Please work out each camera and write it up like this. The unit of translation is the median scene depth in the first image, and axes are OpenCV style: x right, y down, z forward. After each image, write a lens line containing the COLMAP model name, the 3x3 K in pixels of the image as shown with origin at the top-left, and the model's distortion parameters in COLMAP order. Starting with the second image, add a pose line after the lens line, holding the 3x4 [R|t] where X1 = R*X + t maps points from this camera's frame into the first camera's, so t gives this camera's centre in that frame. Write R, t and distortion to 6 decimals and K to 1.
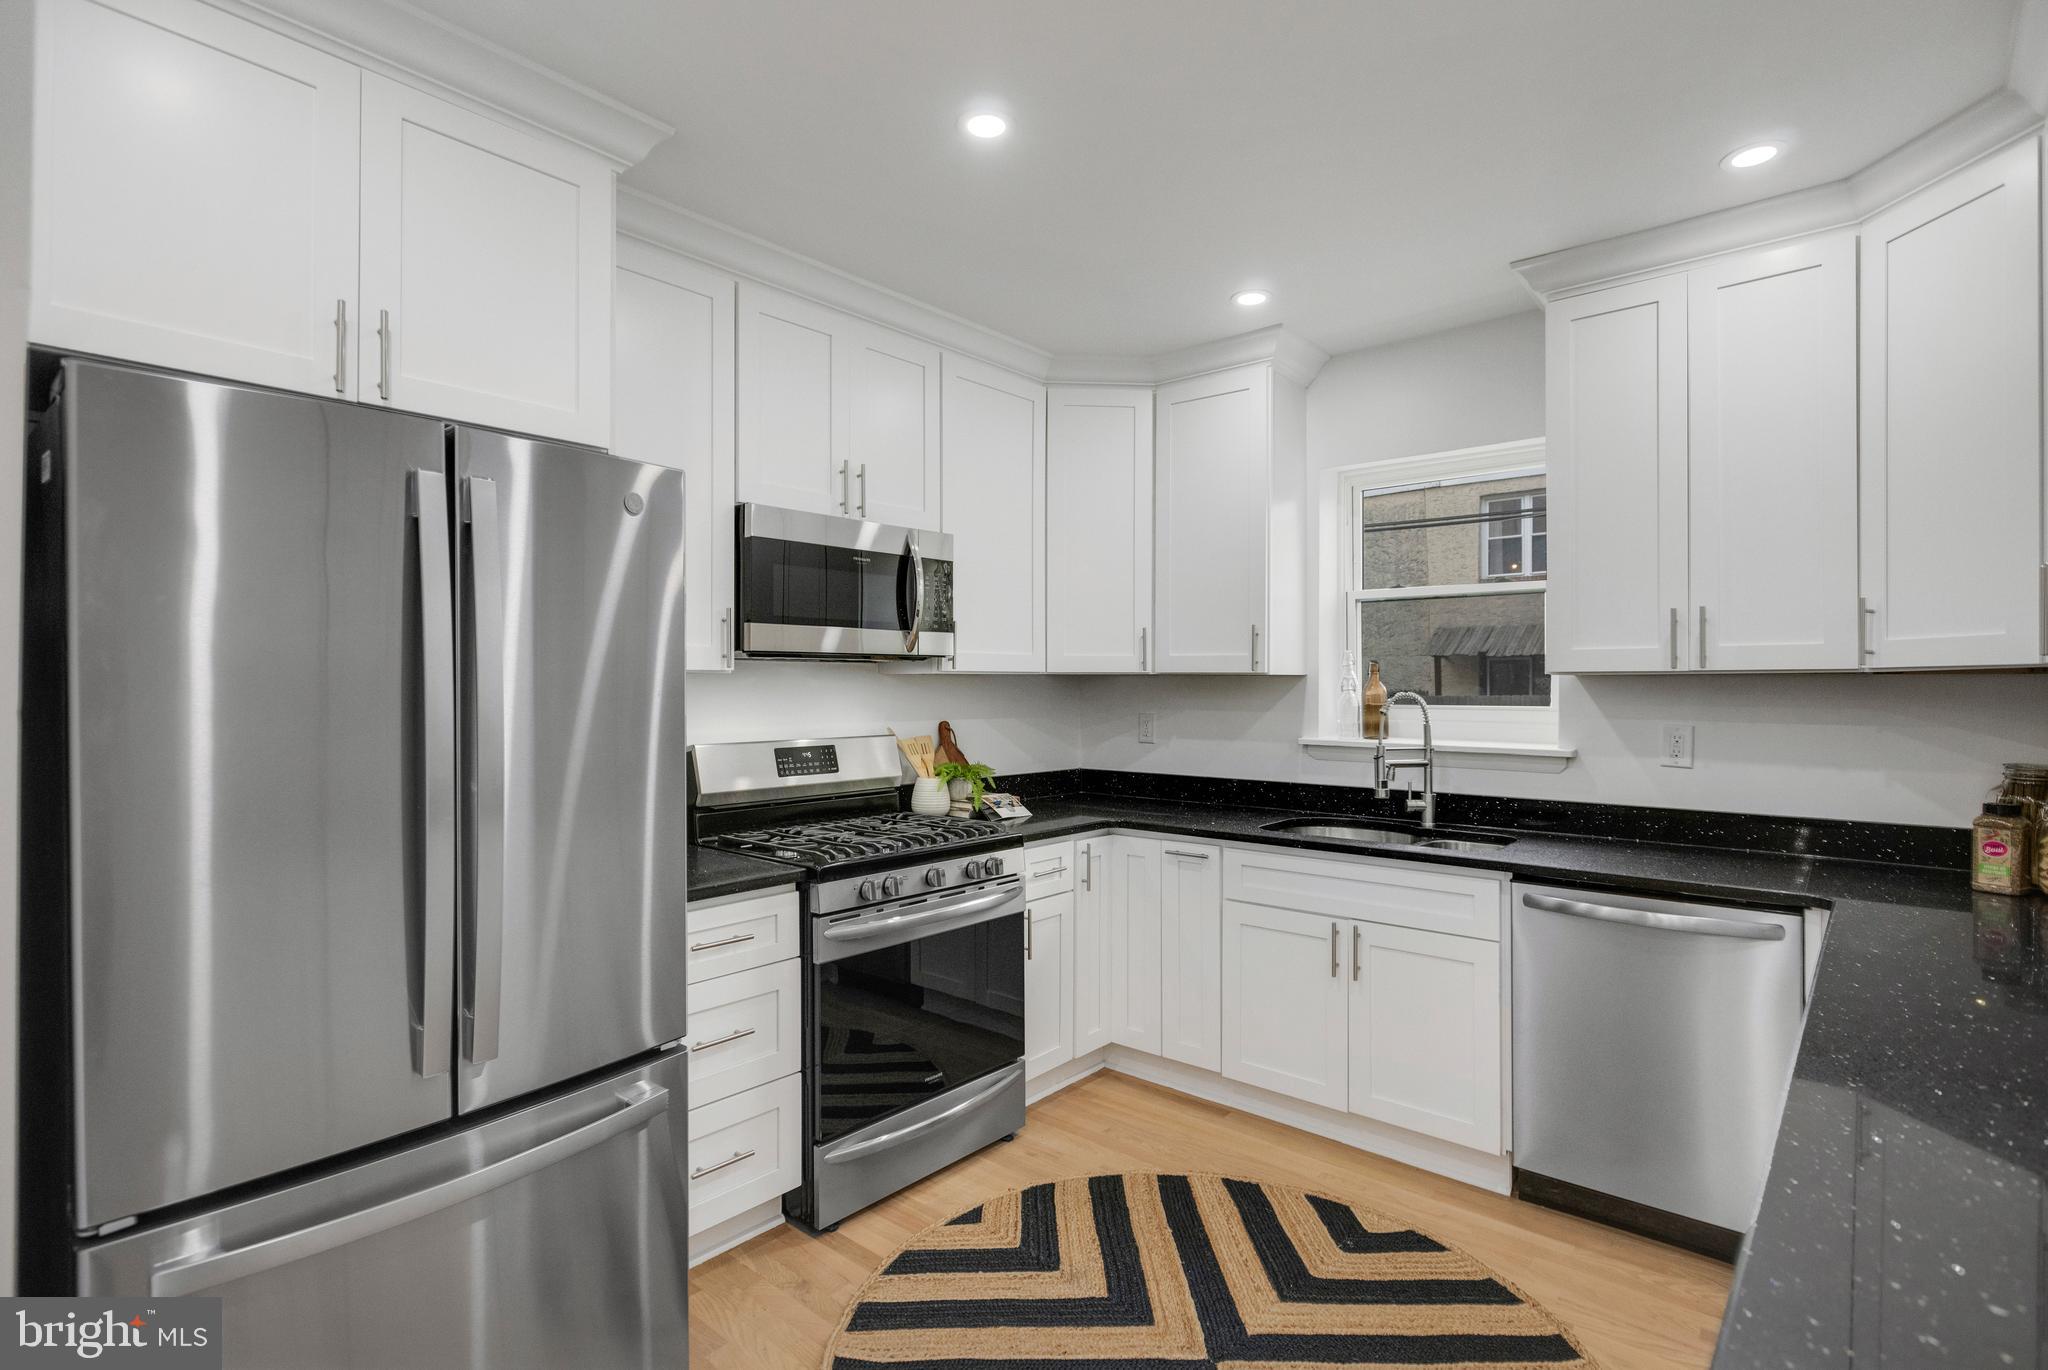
lens RADIAL K [[983.5, 0, 996.9], [0, 983.5, 682.0], [0, 0, 1]] dist [-0.001348, -0.001253]
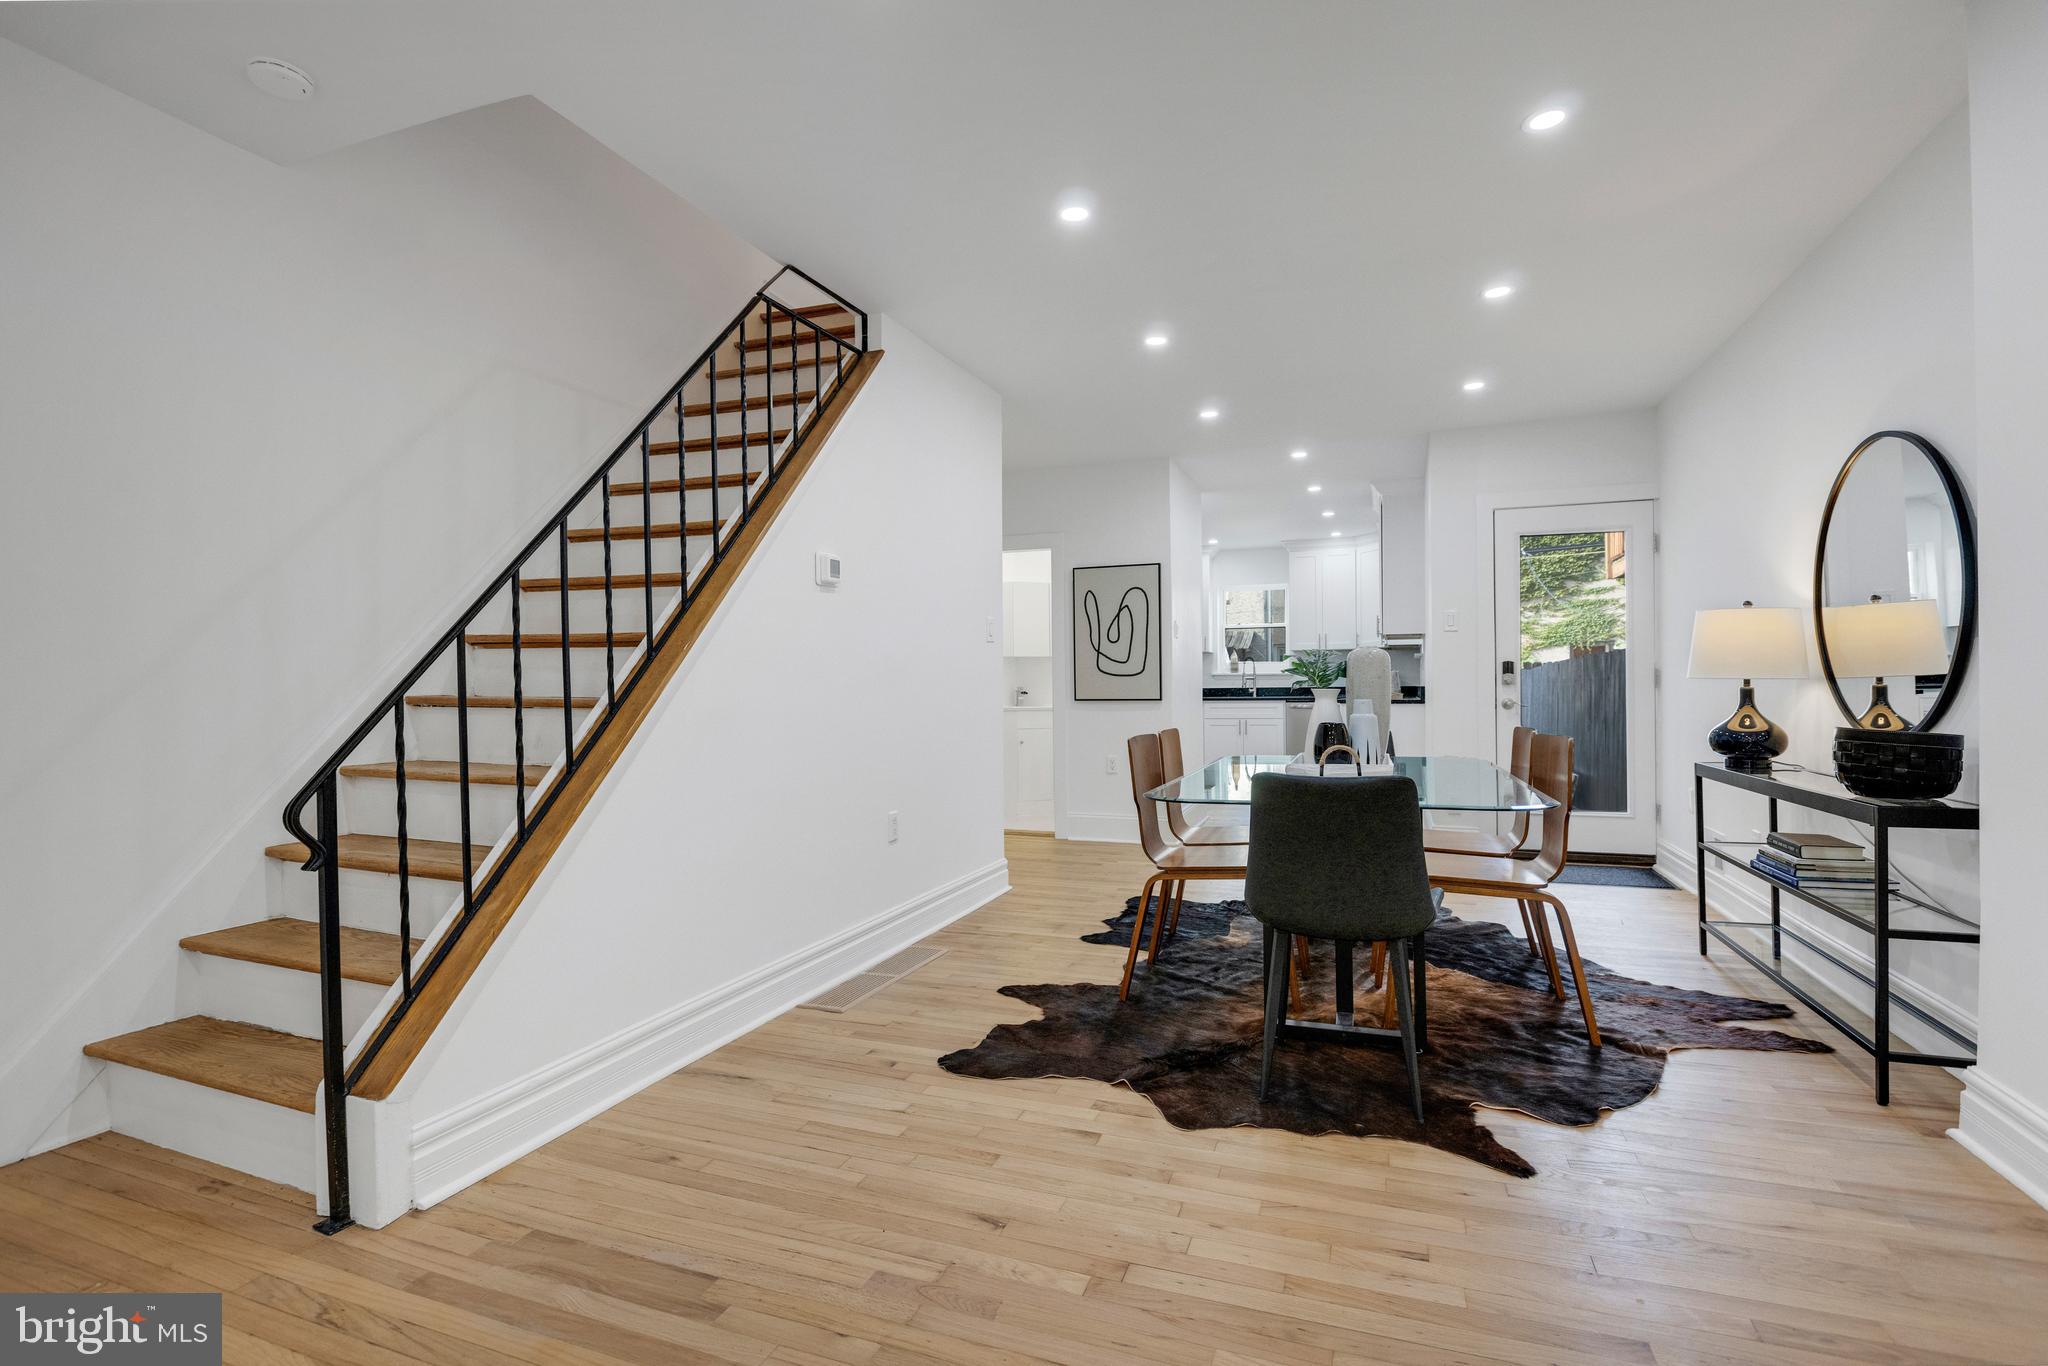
lens RADIAL K [[958.4, 0, 1021.1], [0, 958.4, 678.8], [0, 0, 1]] dist [-0.002948, -0.001173]
pose [[0.937160, -0.007194, 0.348825, -1.510290], [0.008248, 0.999965, -0.001537, 0.085063], [-0.348801, 0.004318, 0.937187, -1.857886]]
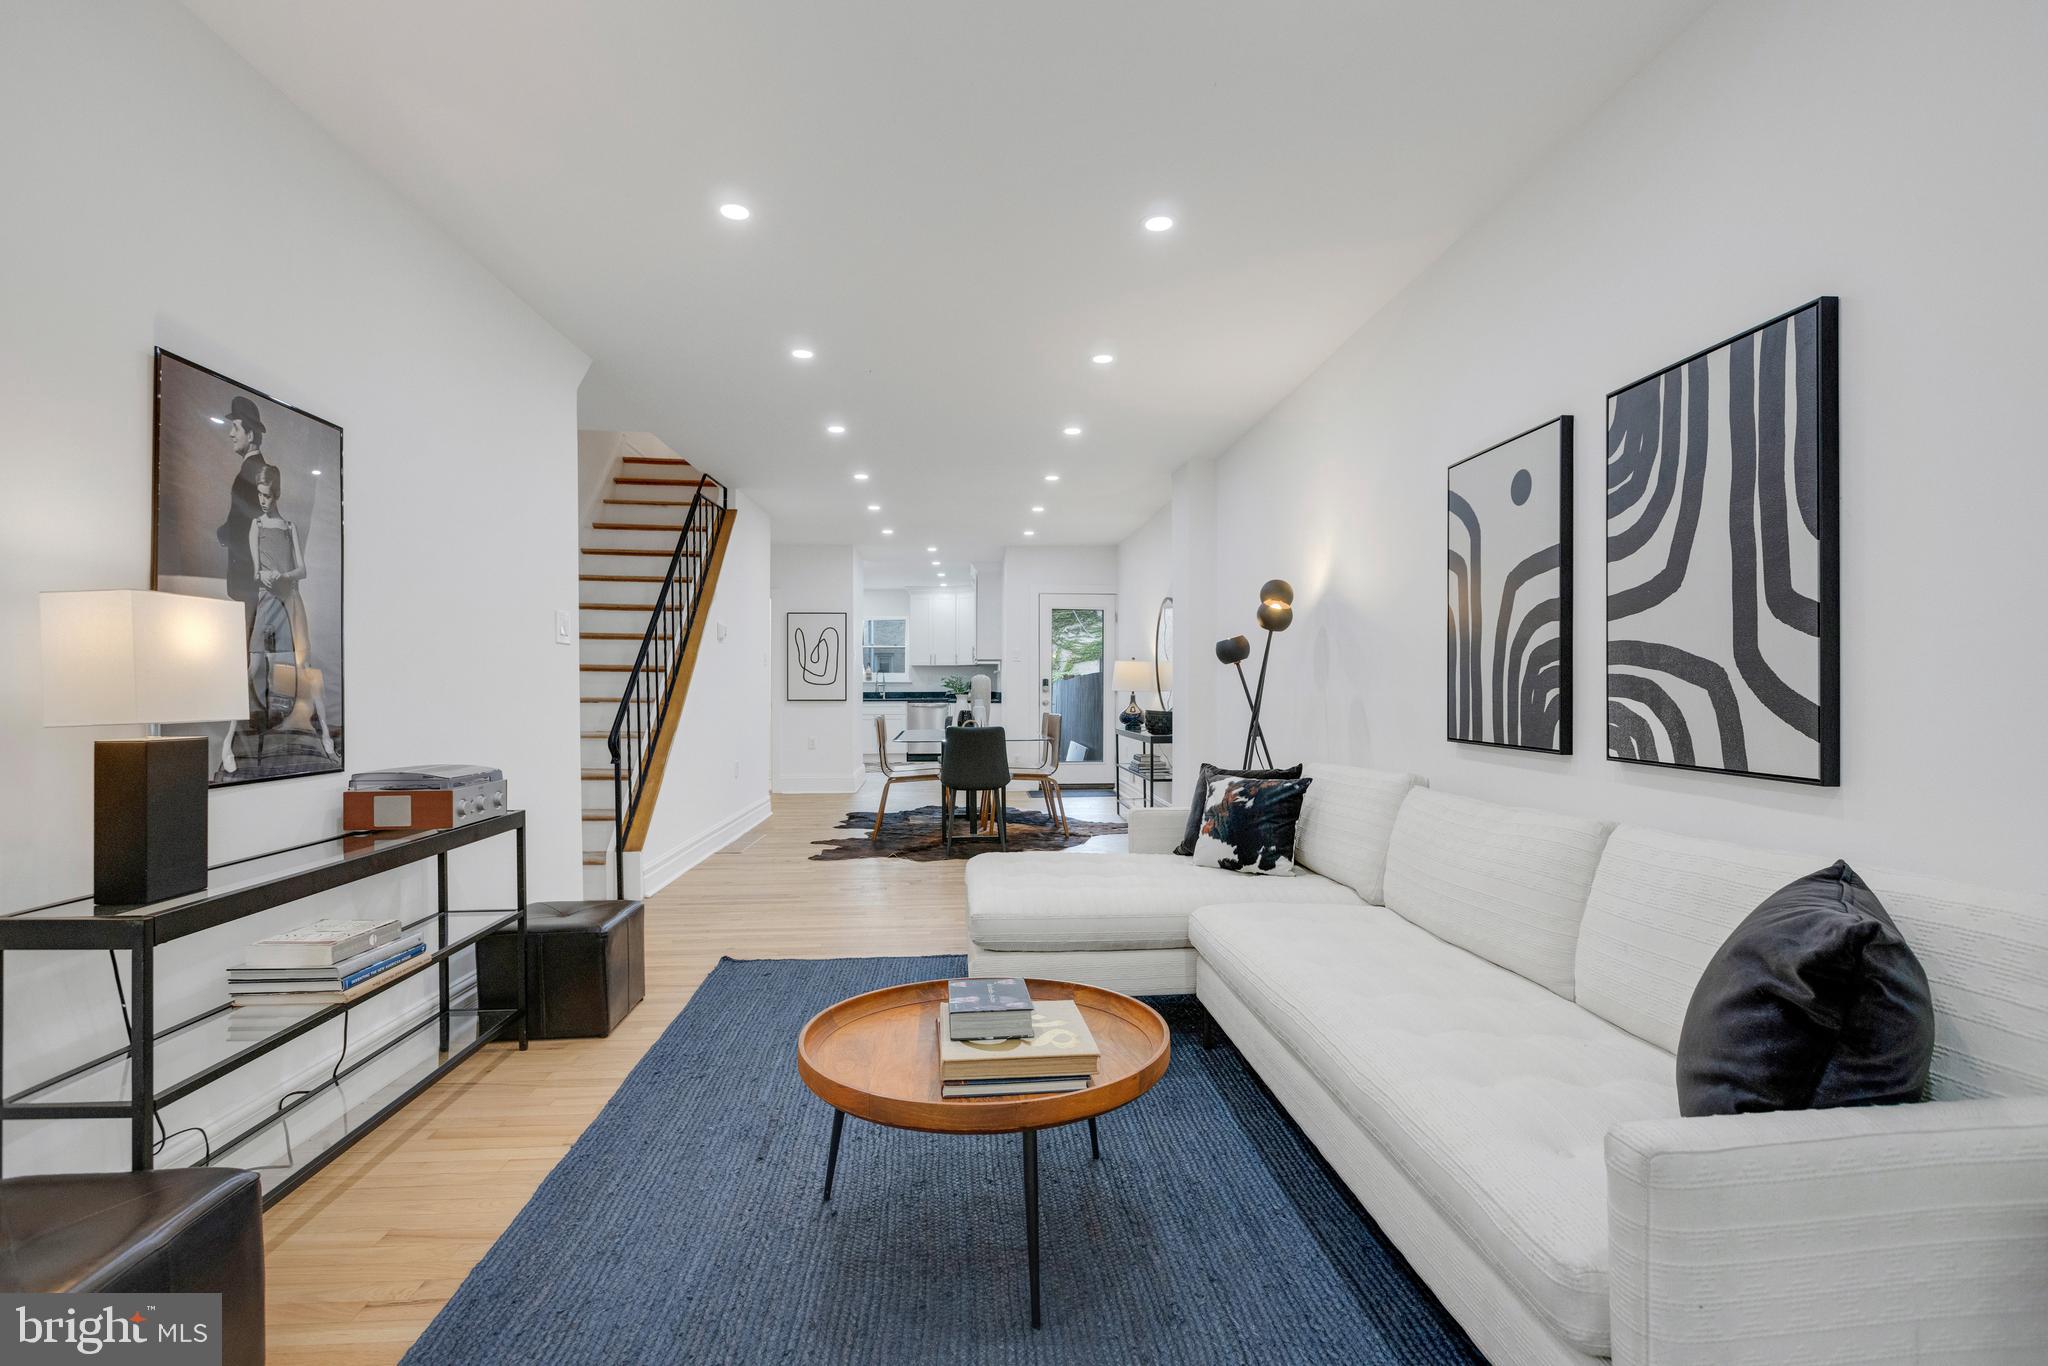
lens RADIAL K [[958.4, 0, 1015.5], [0, 958.4, 691.2], [0, 0, 1]] dist [-0.002948, -0.001173]
pose [[0.711747, -0.006413, 0.702407, -2.339286], [-0.001724, 0.999939, 0.010876, 0.063603], [-0.702434, -0.008952, 0.711693, -2.694113]]
